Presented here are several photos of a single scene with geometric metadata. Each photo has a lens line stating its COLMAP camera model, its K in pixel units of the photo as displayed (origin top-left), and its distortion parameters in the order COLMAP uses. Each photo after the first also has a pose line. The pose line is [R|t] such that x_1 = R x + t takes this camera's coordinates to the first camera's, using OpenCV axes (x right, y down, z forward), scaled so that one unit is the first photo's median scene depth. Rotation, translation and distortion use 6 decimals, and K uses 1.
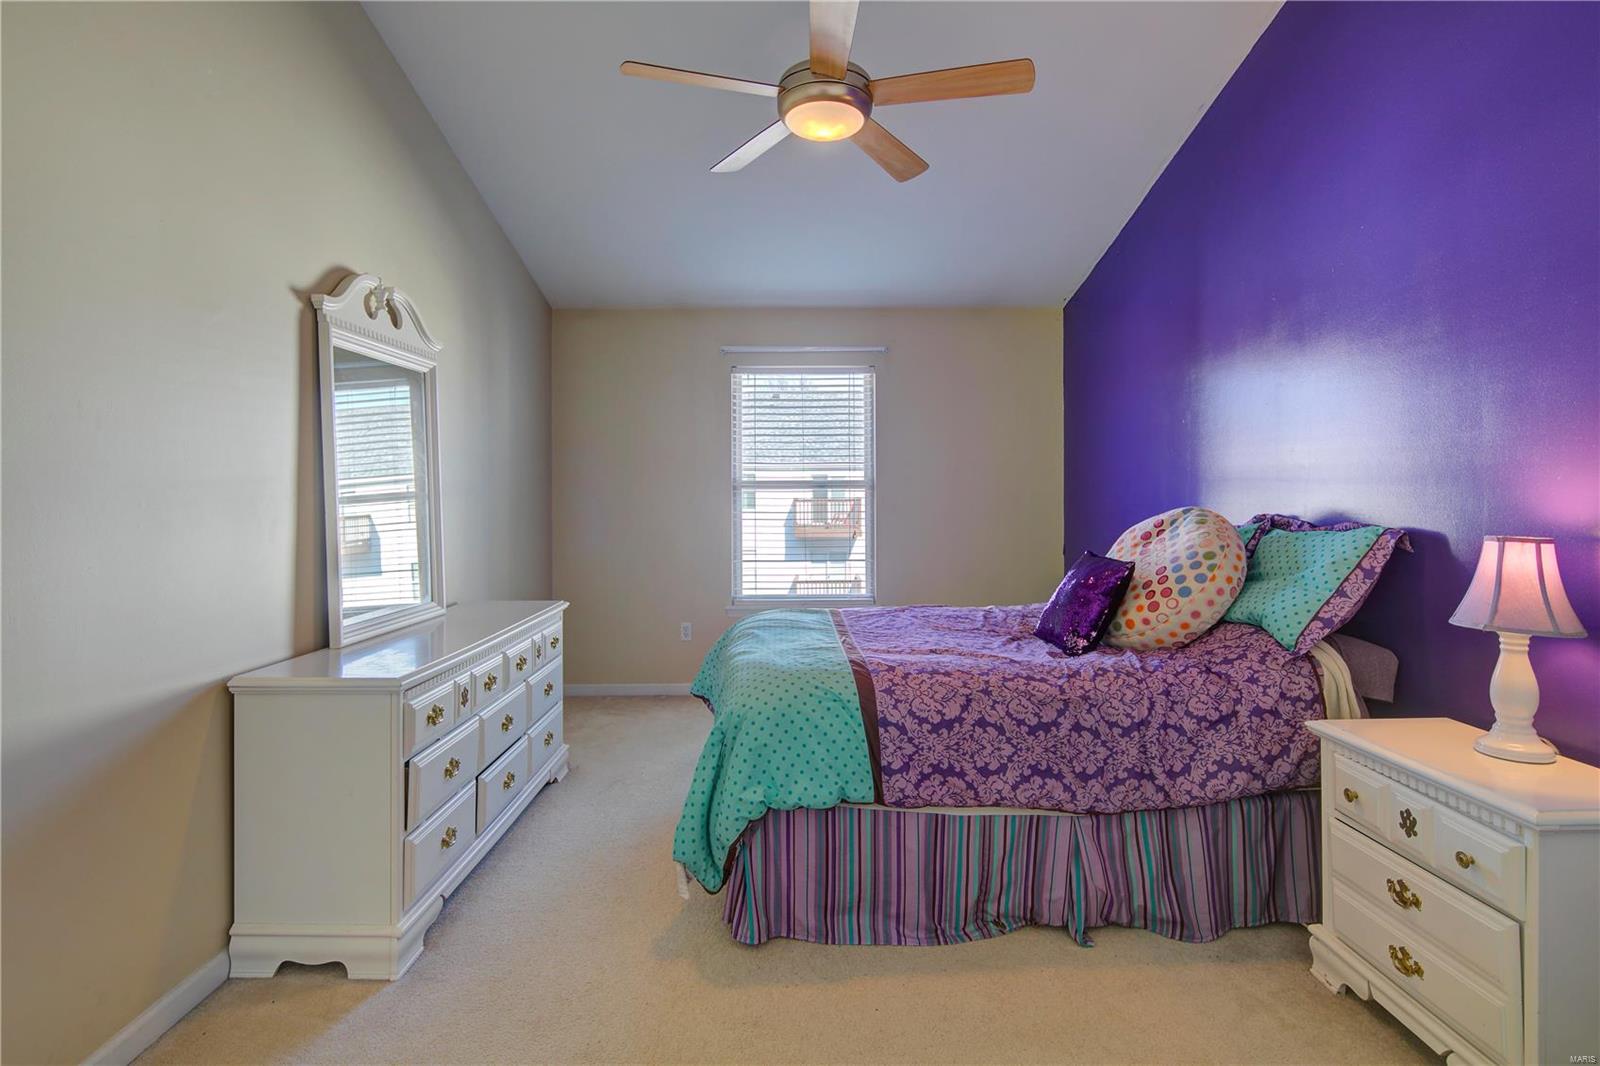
lens RADIAL K [[782.0, 0, 786.7], [0, 782.0, 499.9], [0, 0, 1]] dist [0.002140, -0.002992]
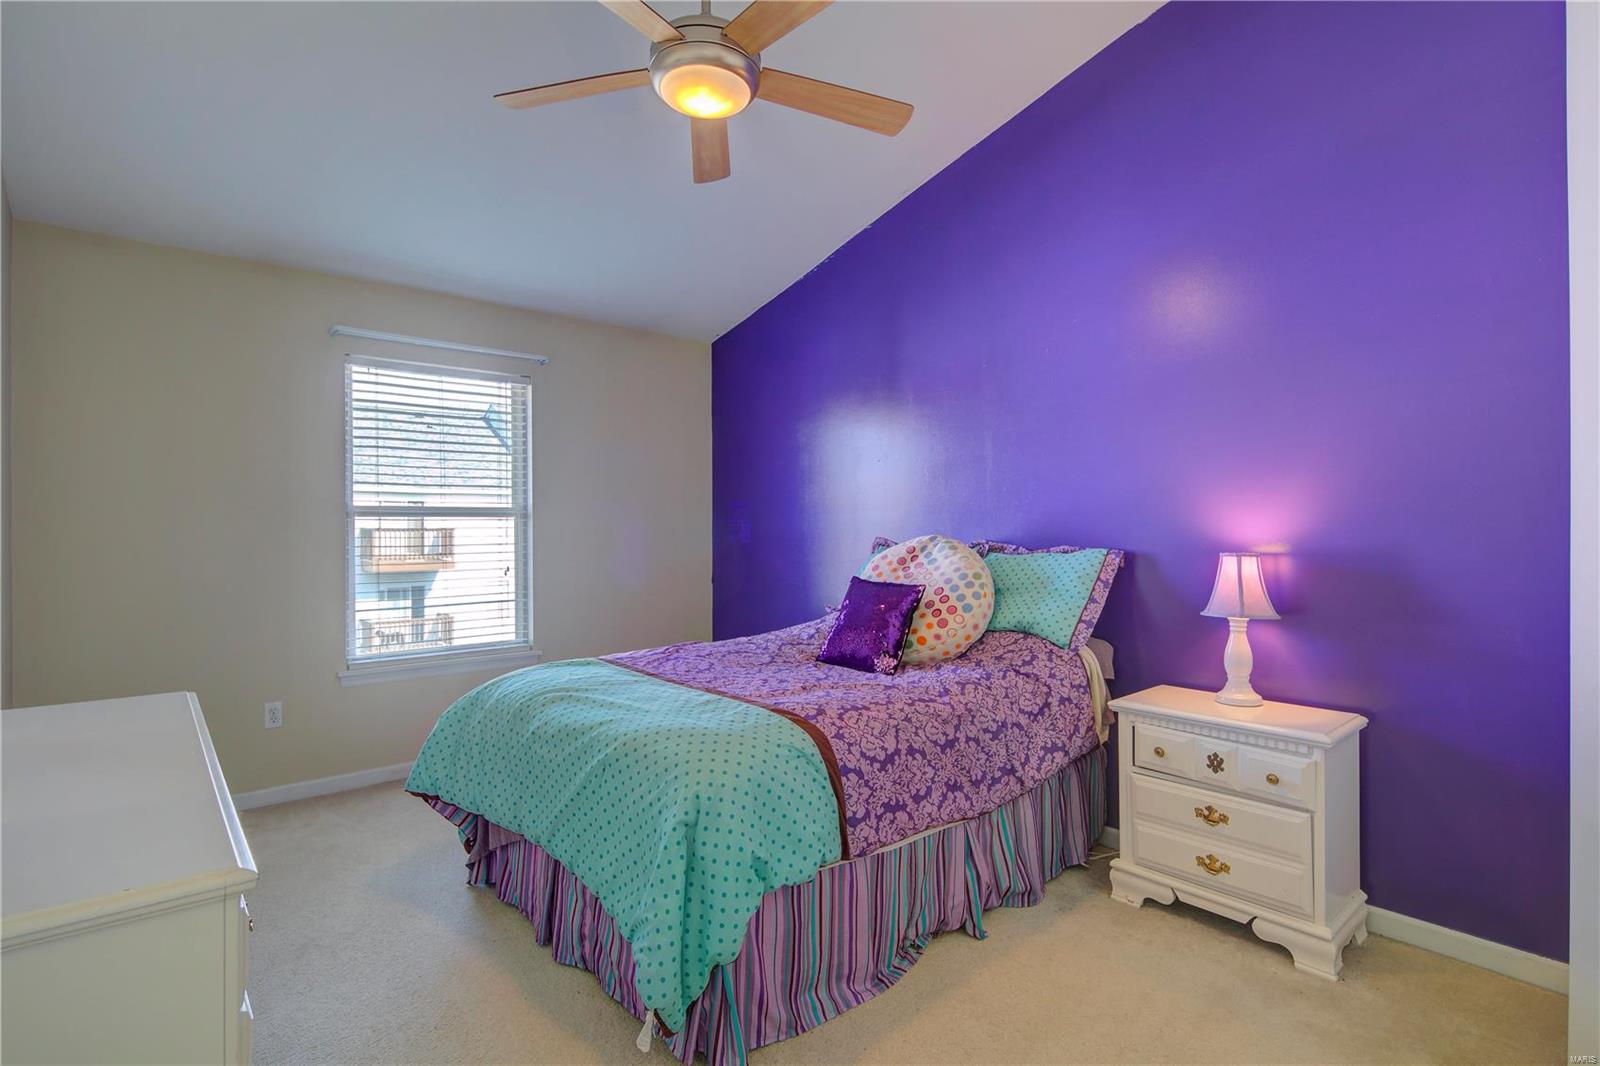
lens RADIAL K [[782.0, 0, 799.9], [0, 782.0, 526.7], [0, 0, 1]] dist [0.002140, -0.002992]
pose [[0.765699, -0.000525, 0.643199, -0.505493], [0.003132, 0.999991, -0.002912, -0.000695], [-0.643191, 0.004244, 0.765694, 0.321383]]
